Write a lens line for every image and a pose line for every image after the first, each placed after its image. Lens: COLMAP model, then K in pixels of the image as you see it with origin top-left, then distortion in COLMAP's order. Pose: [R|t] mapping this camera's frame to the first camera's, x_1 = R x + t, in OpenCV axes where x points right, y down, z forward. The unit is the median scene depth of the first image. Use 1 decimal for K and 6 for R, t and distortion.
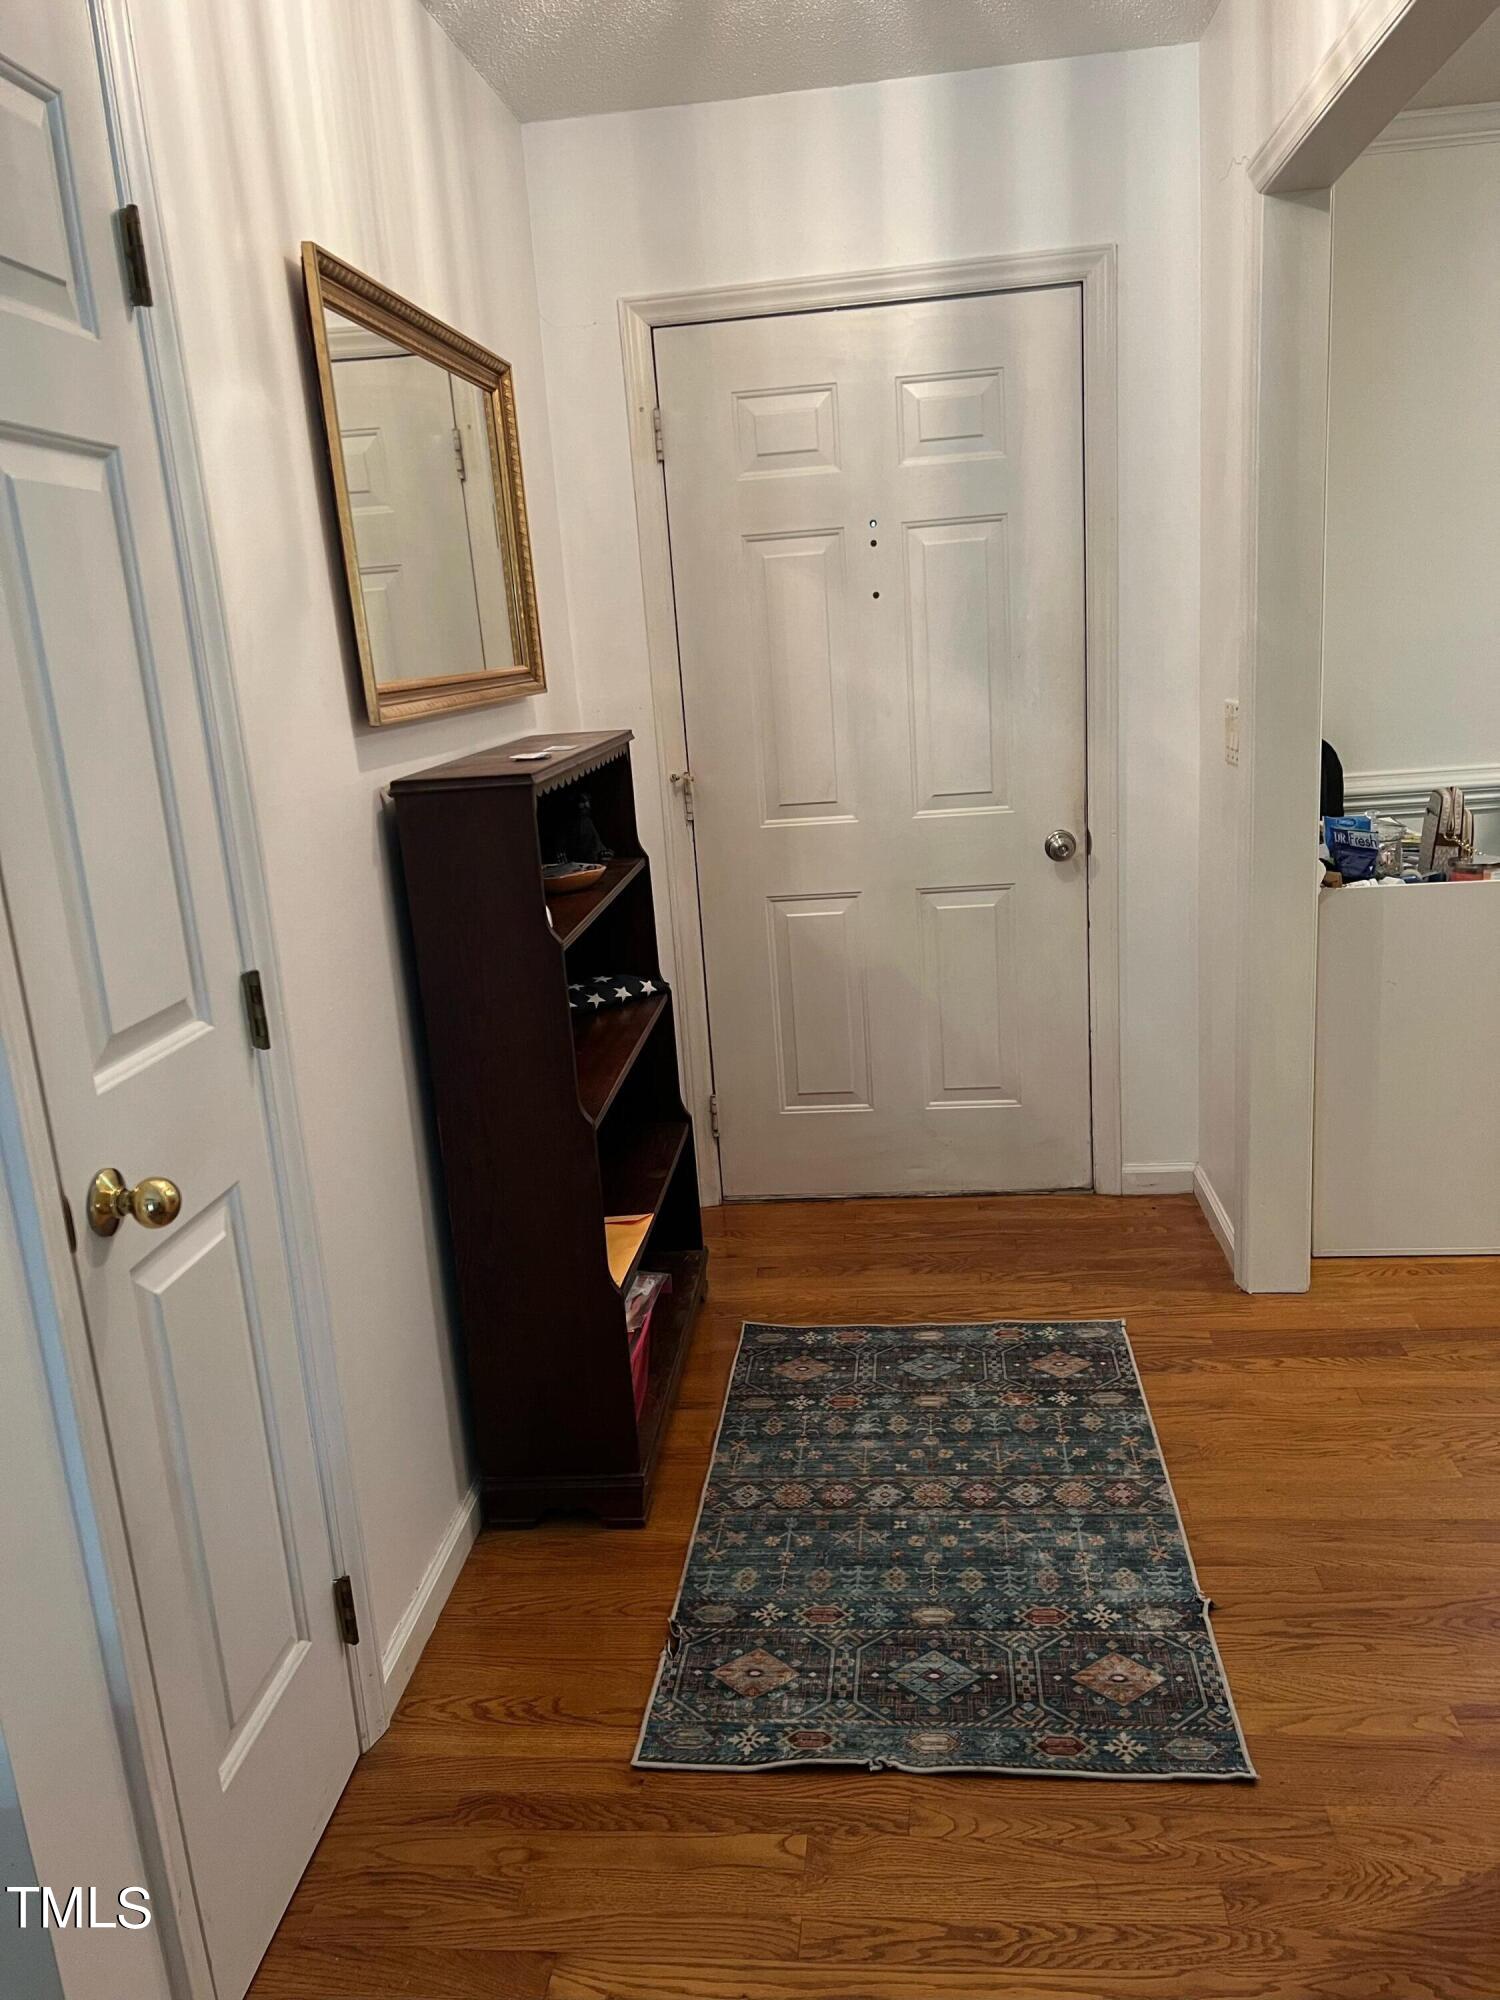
lens RADIAL K [[1521.1, 0, 750.0], [0, 1521.1, 984.7], [0, 0, 1]] dist [0.056934, -0.060847]
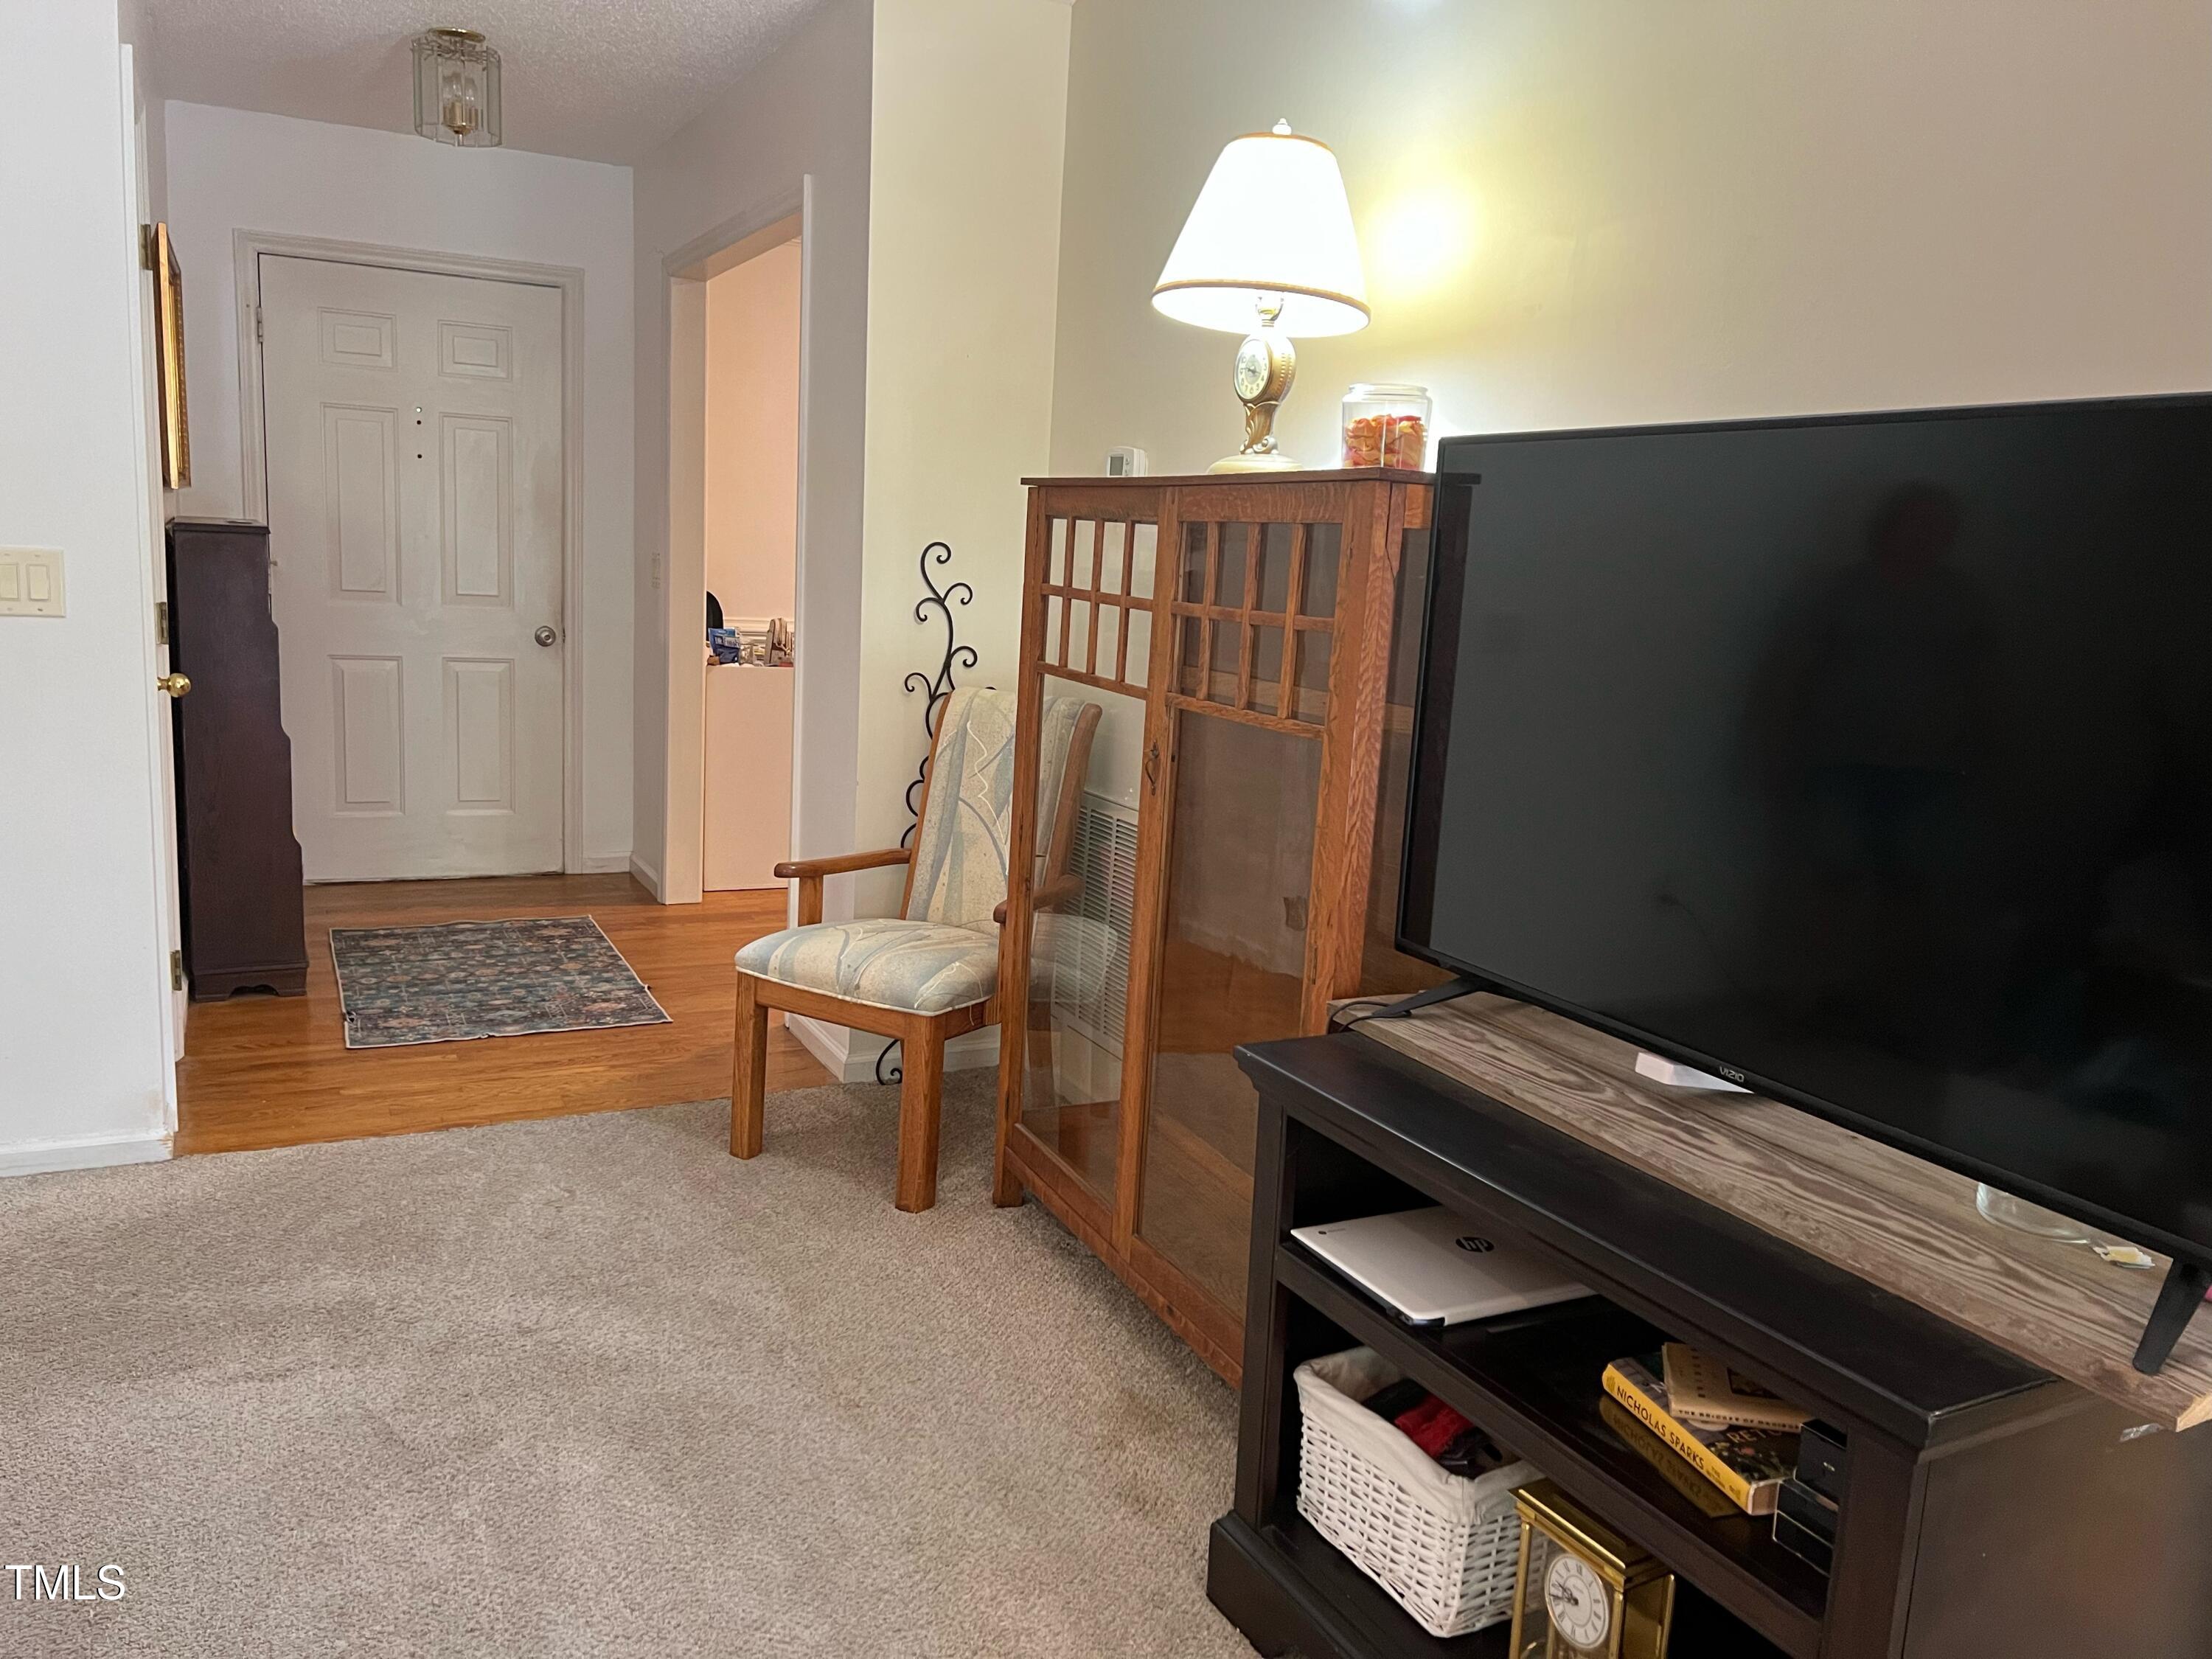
lens RADIAL K [[1682.4, 0, 1097.5], [0, 1682.4, 823.4], [0, 0, 1]] dist [0.056934, -0.060847]
pose [[0.839117, 0.024331, 0.543406, -0.333790], [0.012604, 0.997861, -0.064142, 0.284518], [-0.543805, 0.060672, 0.837016, -0.952449]]
